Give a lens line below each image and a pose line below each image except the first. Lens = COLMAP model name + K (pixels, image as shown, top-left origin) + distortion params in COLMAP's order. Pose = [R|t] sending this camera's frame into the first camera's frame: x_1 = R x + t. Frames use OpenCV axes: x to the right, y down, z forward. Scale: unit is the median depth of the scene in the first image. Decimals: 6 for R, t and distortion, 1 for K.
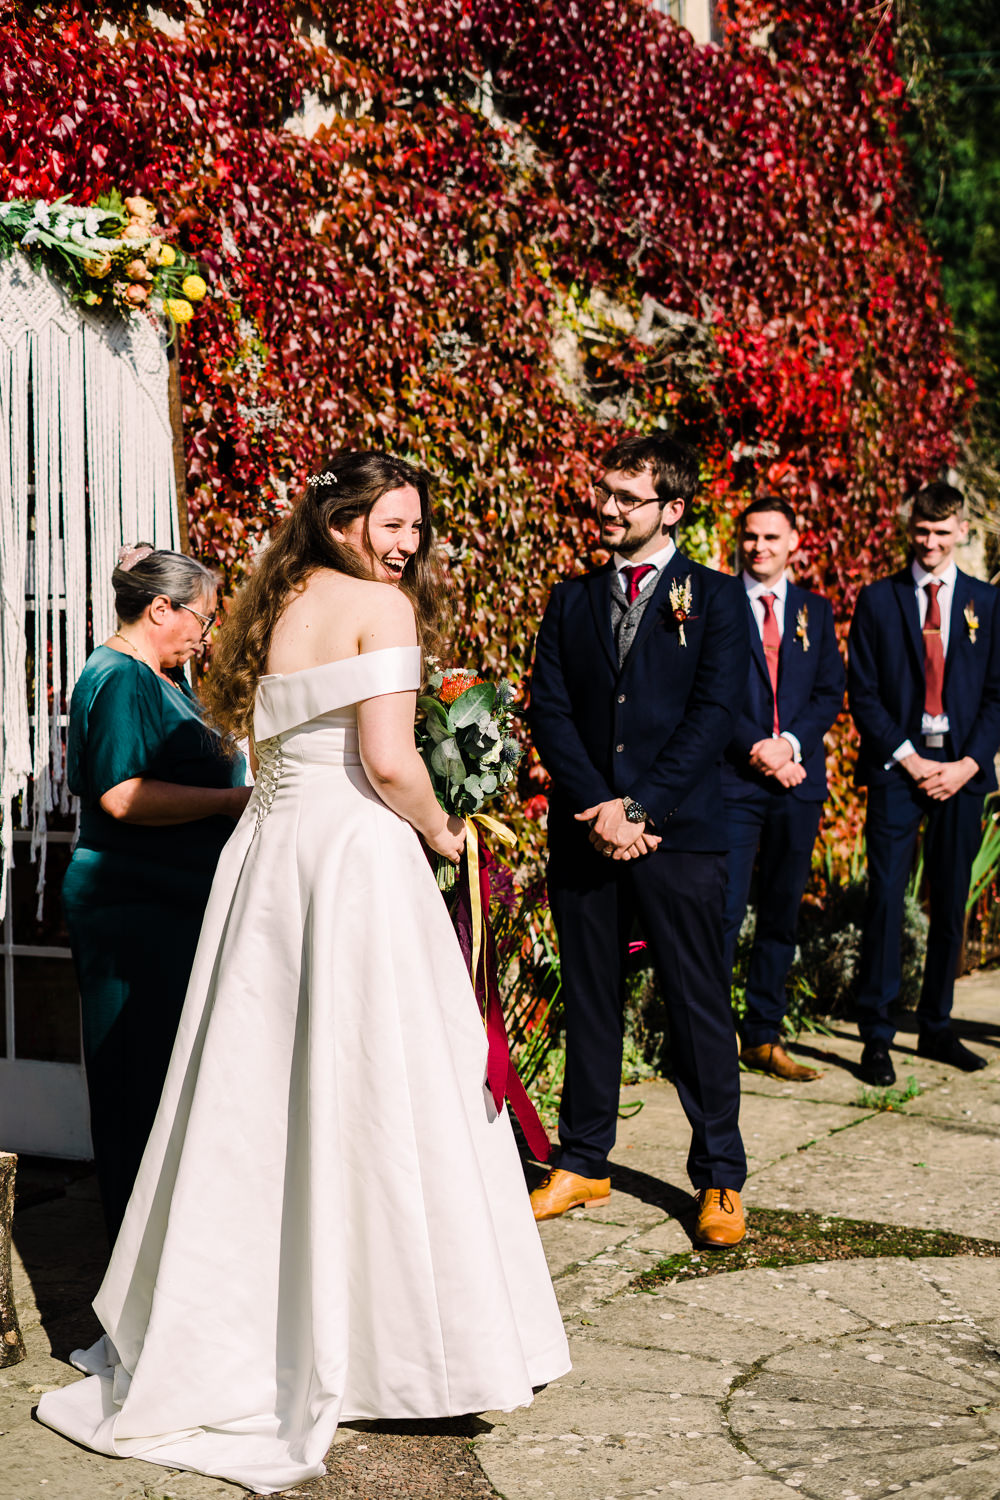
lens RADIAL K [[2172.2, 0, 491.1], [0, 2172.2, 747.3], [0, 0, 1]] dist [-0.025359, 0.000000]
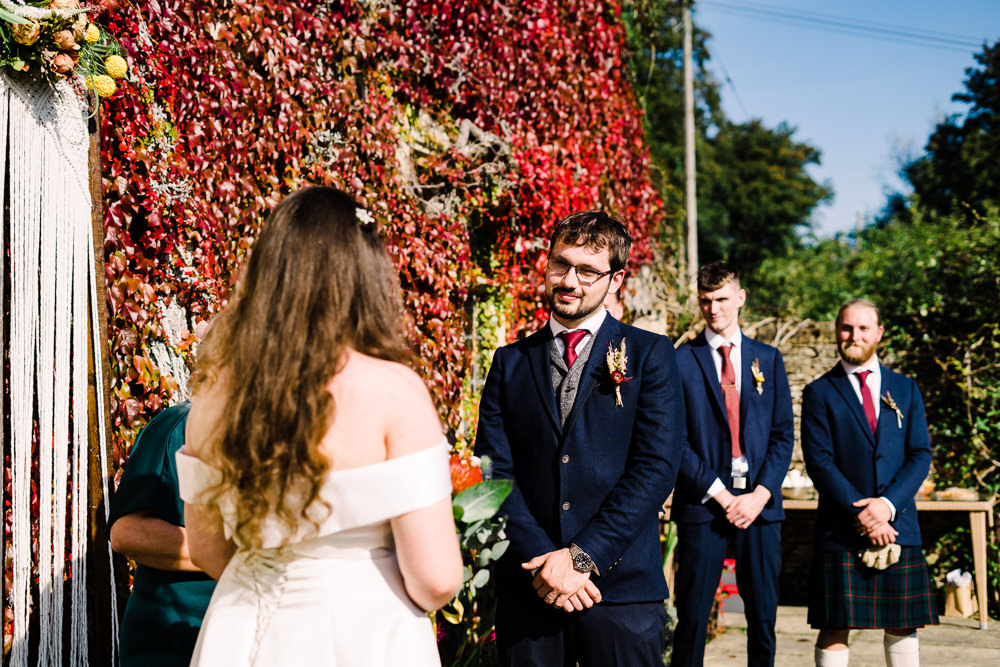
lens RADIAL K [[1448.2, 0, 506.7], [0, 1448.2, 340.7], [0, 0, 1]] dist [-0.025359, 0.000000]
pose [[0.985830, 0.008580, 0.167525, -0.052235], [0.004763, 0.996856, -0.079088, -0.016406], [-0.167677, 0.078765, 0.982690, 0.224642]]
